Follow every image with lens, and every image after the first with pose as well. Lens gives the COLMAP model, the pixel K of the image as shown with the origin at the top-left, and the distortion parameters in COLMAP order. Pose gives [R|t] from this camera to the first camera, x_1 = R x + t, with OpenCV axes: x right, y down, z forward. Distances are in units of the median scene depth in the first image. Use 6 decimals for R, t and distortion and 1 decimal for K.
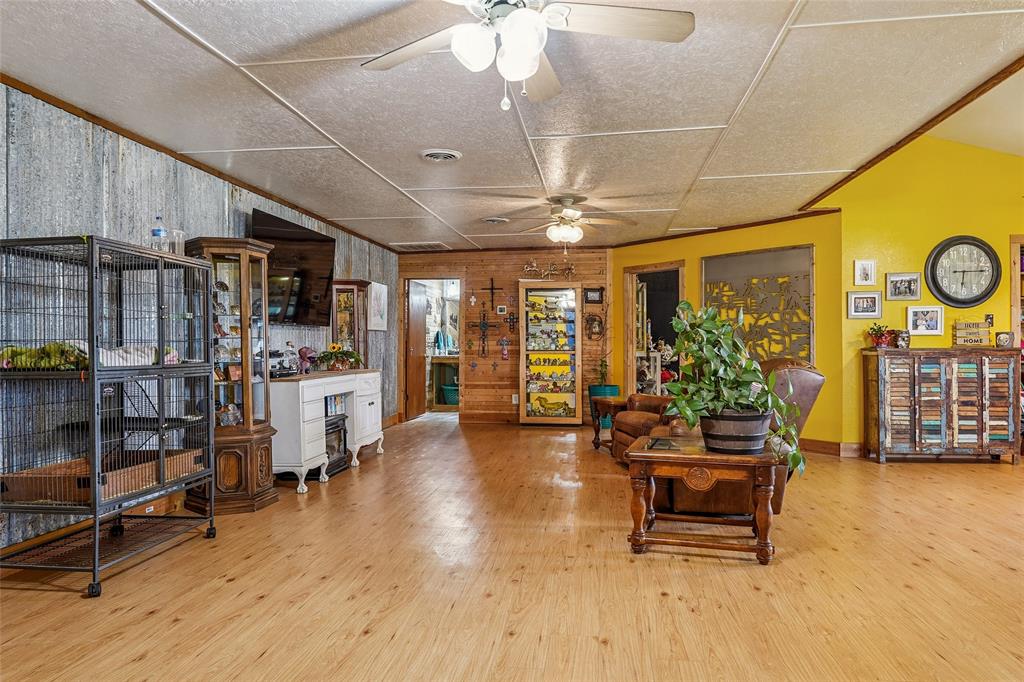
lens RADIAL K [[640.4, 0, 513.0], [0, 640.4, 346.8], [0, 0, 1]] dist [-0.025392, -0.002777]
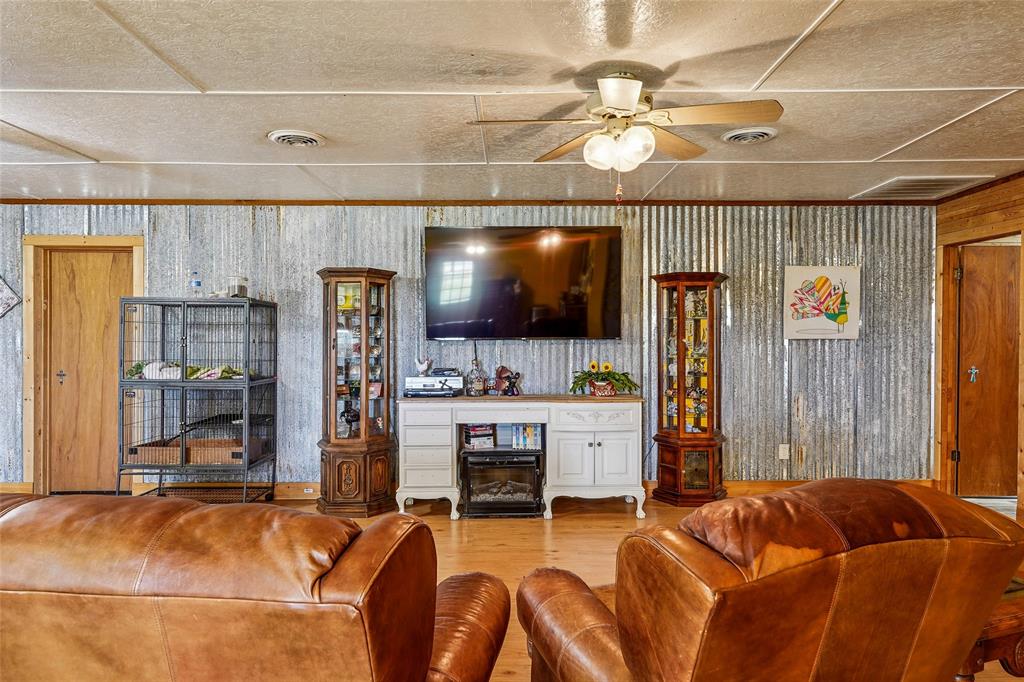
lens RADIAL K [[640.4, 0, 521.8], [0, 640.4, 336.0], [0, 0, 1]] dist [-0.025392, -0.002777]
pose [[0.139011, 0.002054, -0.990289, 0.527844], [-0.005830, 0.999982, 0.001256, -0.039123], [0.990274, 0.005599, 0.139021, 0.860490]]
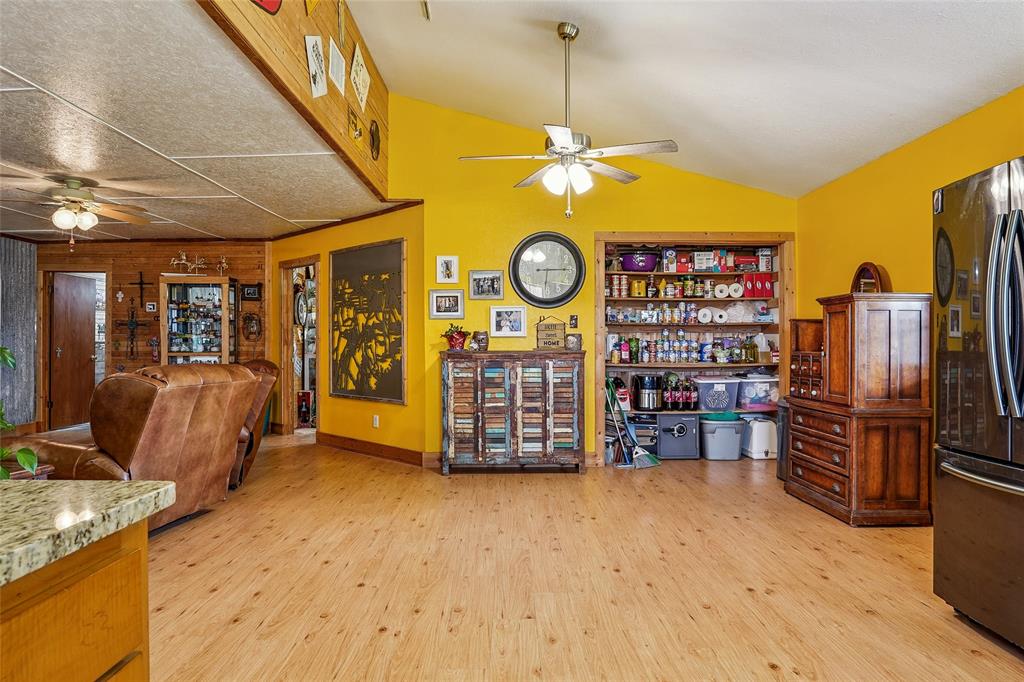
lens RADIAL K [[640.4, 0, 506.5], [0, 640.4, 346.7], [0, 0, 1]] dist [-0.025392, -0.002777]
pose [[0.990188, 0.000839, 0.139738, 0.541929], [-0.001105, 0.999998, 0.001825, -0.005686], [-0.139736, -0.001962, 0.990187, 0.061640]]
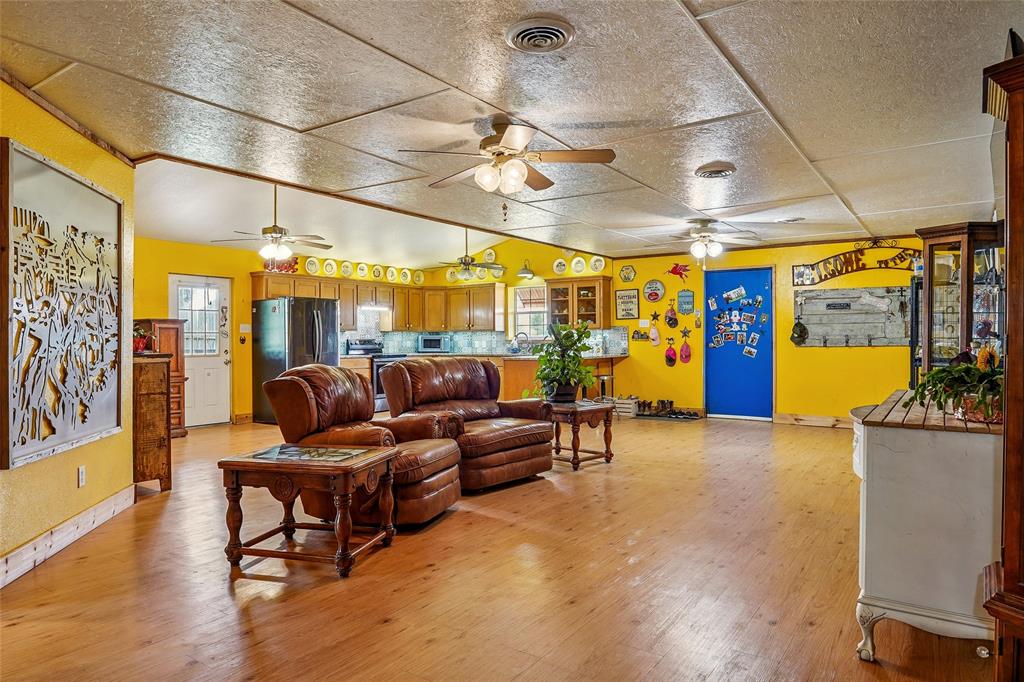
lens RADIAL K [[640.4, 0, 506.7], [0, 640.4, 335.4], [0, 0, 1]] dist [-0.025392, -0.002777]
pose [[-0.891651, 0.012030, 0.452564, -0.204650], [0.009137, 0.999921, -0.008578, -0.009875], [-0.452632, -0.003514, -0.891691, 1.556826]]
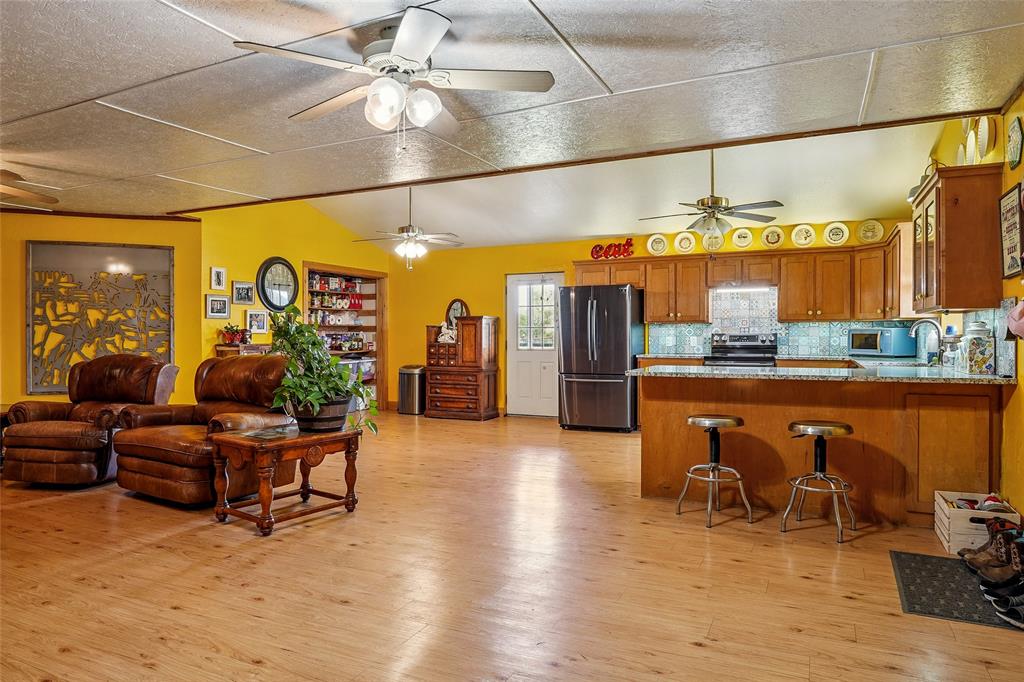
lens RADIAL K [[640.4, 0, 511.1], [0, 640.4, 345.3], [0, 0, 1]] dist [-0.025392, -0.002777]
pose [[0.303498, -0.010934, 0.952769, -0.410561], [0.001153, 0.999938, 0.011108, -0.008927], [-0.952831, -0.002272, 0.303491, 0.153272]]
